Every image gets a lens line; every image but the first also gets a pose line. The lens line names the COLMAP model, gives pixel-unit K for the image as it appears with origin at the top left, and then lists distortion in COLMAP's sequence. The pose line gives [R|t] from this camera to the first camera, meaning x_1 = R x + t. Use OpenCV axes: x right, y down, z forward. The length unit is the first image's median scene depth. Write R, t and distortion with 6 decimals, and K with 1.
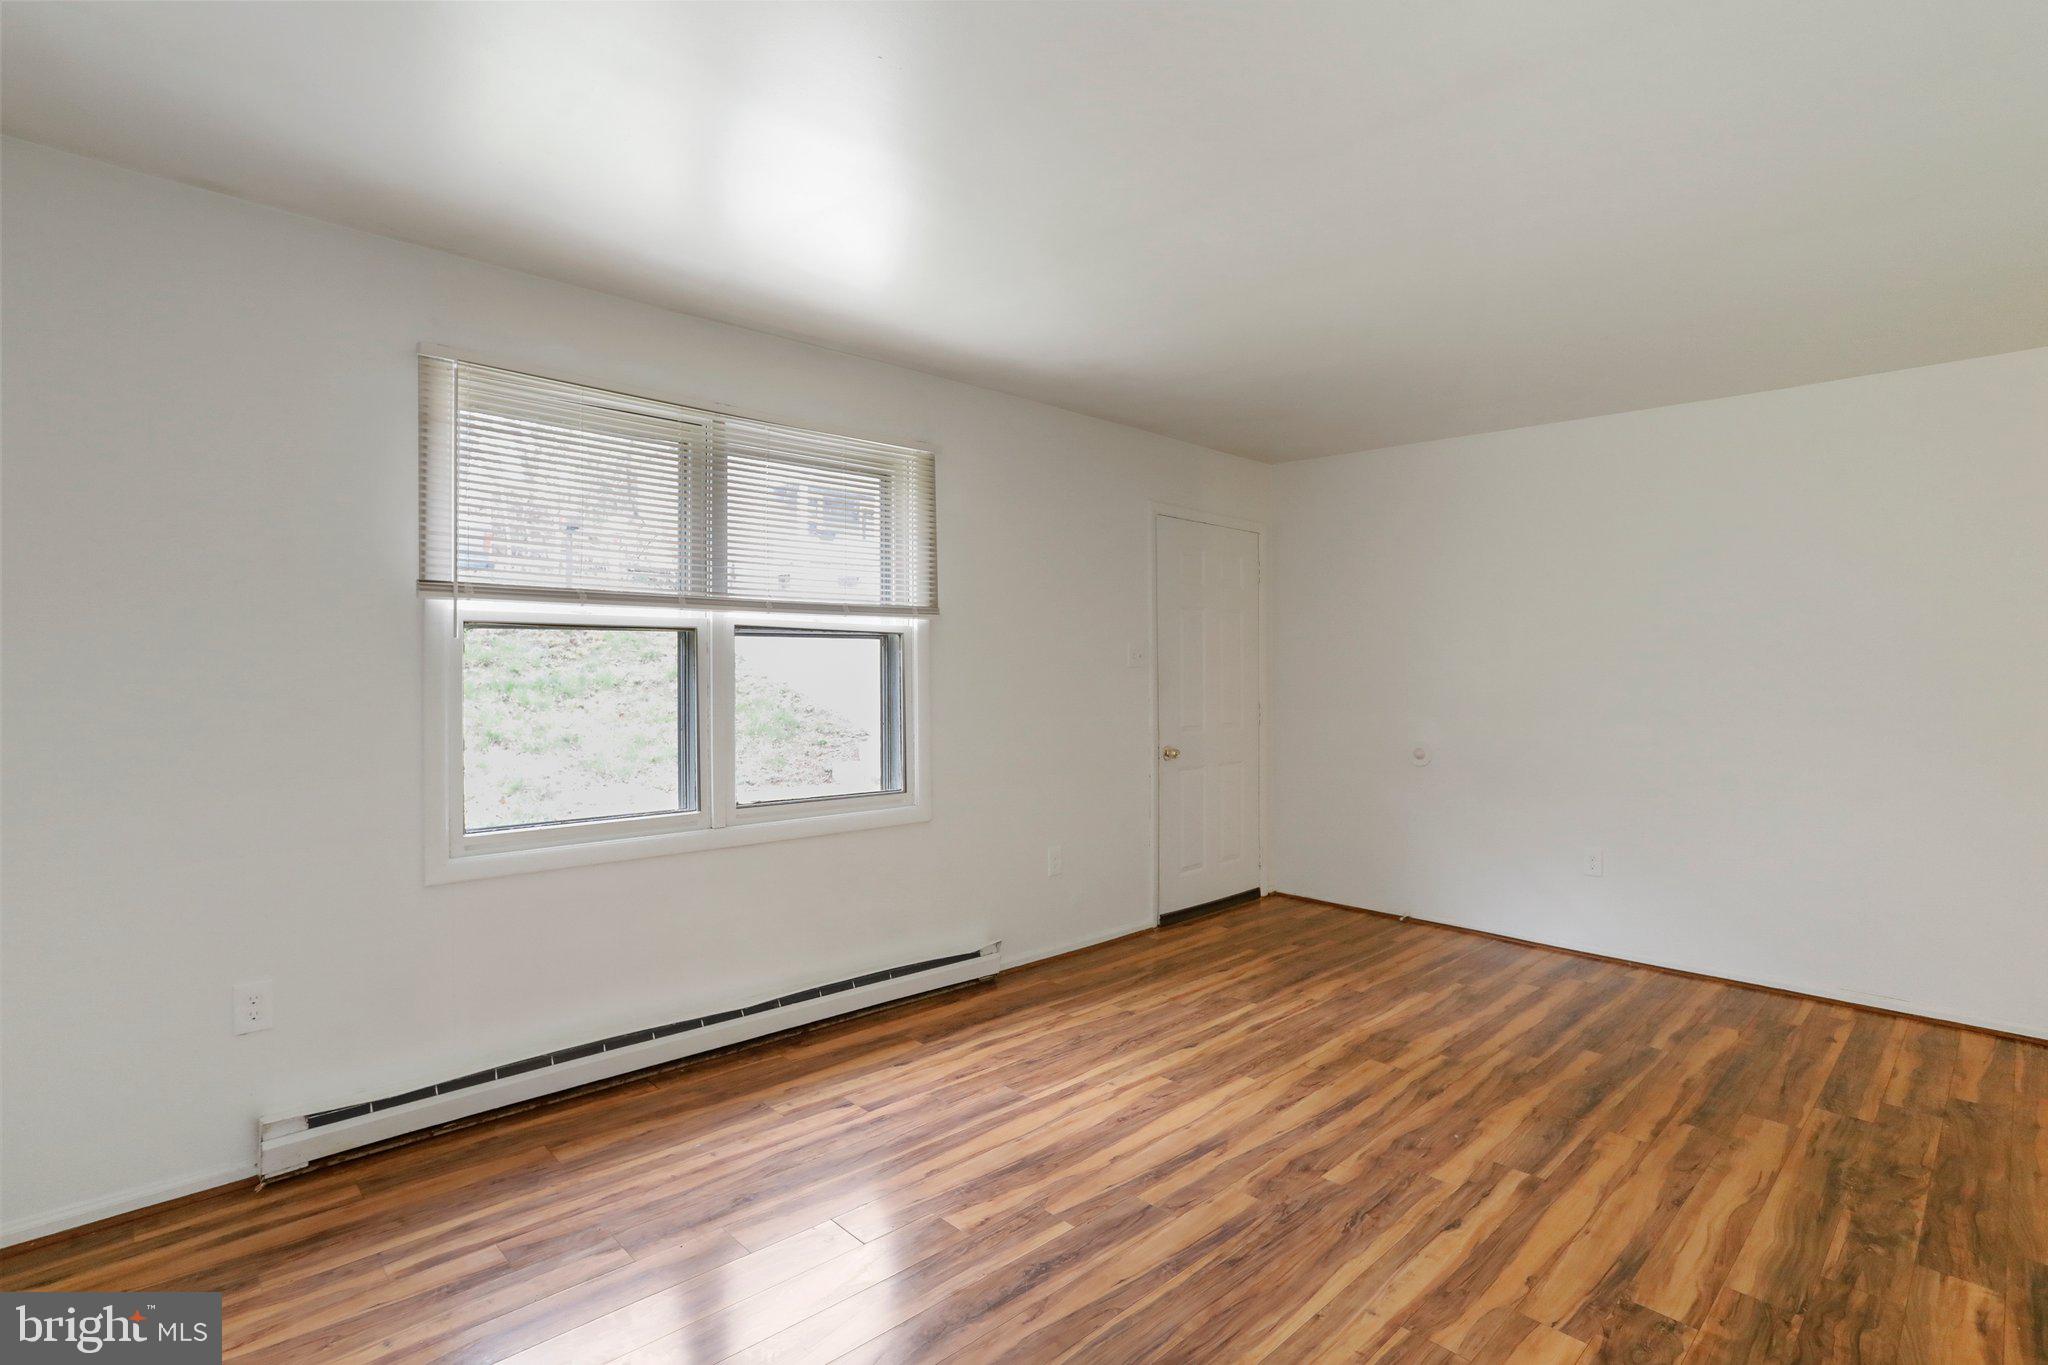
lens RADIAL K [[1014.8, 0, 1024.0], [0, 1014.8, 682.5], [0, 0, 1]] dist [-0.057784, 0.034665]
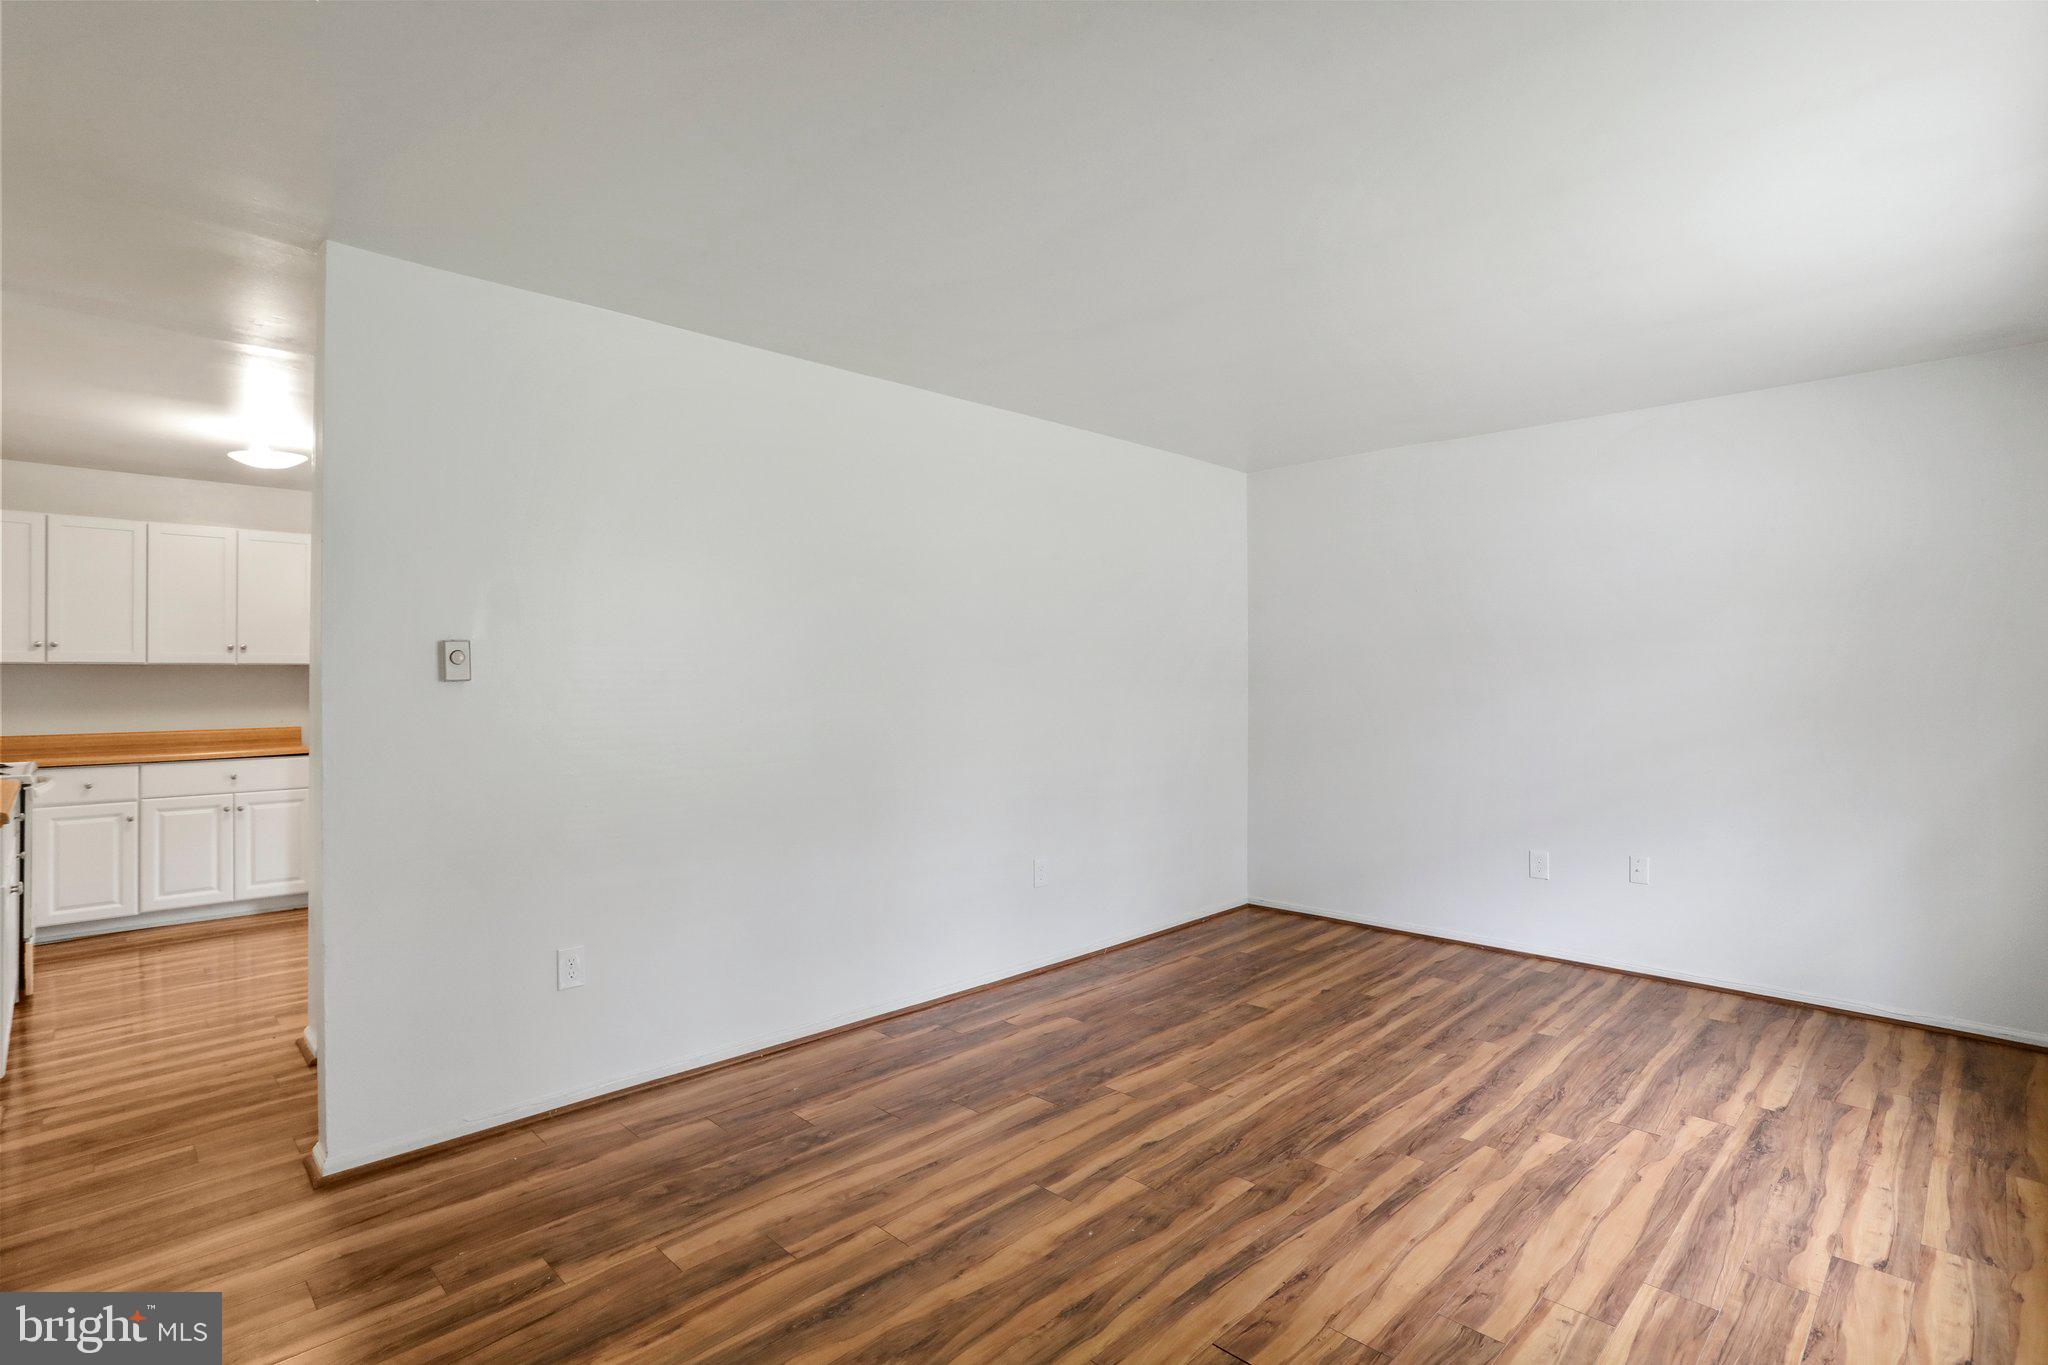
lens RADIAL K [[1014.8, 0, 1024.0], [0, 1014.8, 682.5], [0, 0, 1]] dist [-0.057784, 0.034665]
pose [[-0.999819, -0.001460, -0.018947, 0.542567], [-0.001812, 0.999826, 0.018579, -0.028364], [0.018916, 0.018610, -0.999648, 1.966022]]
